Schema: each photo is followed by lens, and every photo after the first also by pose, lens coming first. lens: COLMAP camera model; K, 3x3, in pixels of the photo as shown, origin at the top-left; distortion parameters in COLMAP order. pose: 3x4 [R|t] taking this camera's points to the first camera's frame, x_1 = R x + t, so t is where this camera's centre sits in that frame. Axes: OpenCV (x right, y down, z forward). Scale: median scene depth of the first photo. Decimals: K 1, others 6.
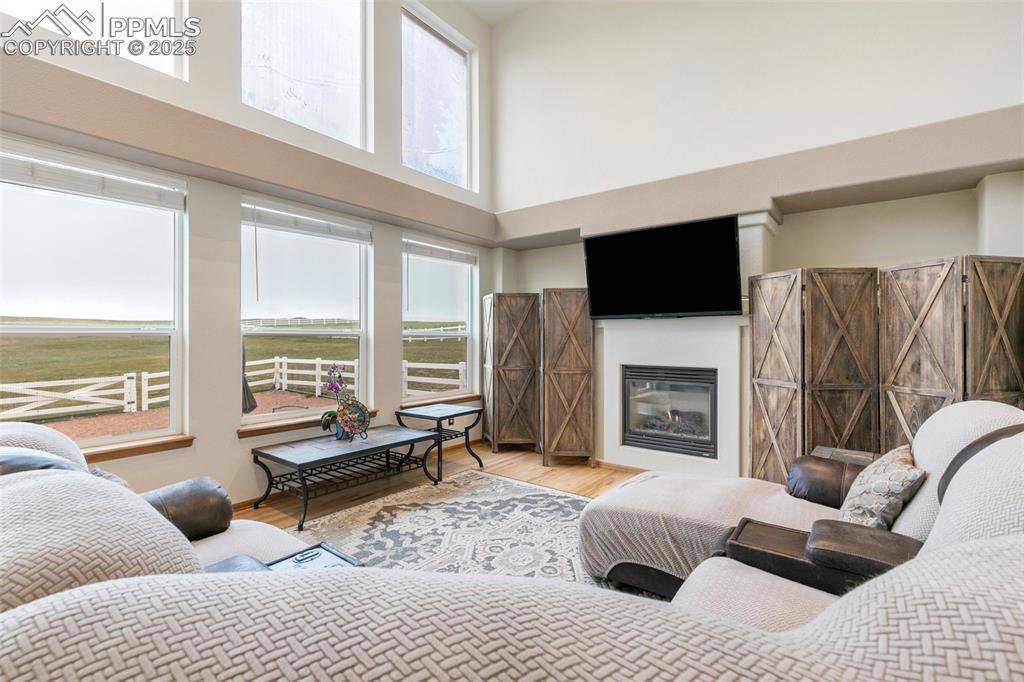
lens RADIAL K [[462.9, 0, 511.2], [0, 462.9, 333.6], [0, 0, 1]] dist [0.009974, -0.002211]
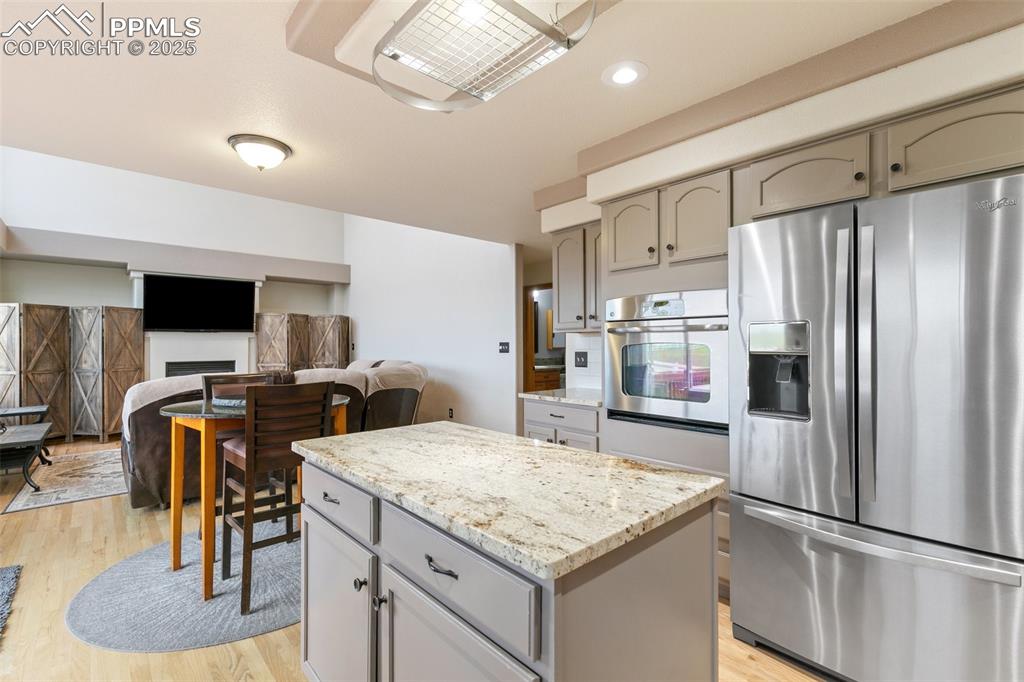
lens RADIAL K [[462.9, 0, 522.8], [0, 462.9, 340.3], [0, 0, 1]] dist [0.009974, -0.002211]
pose [[0.159924, 0.009459, 0.987084, -1.024540], [0.003354, 0.999943, -0.010125, 0.015527], [-0.987124, 0.004930, 0.159883, -0.355810]]
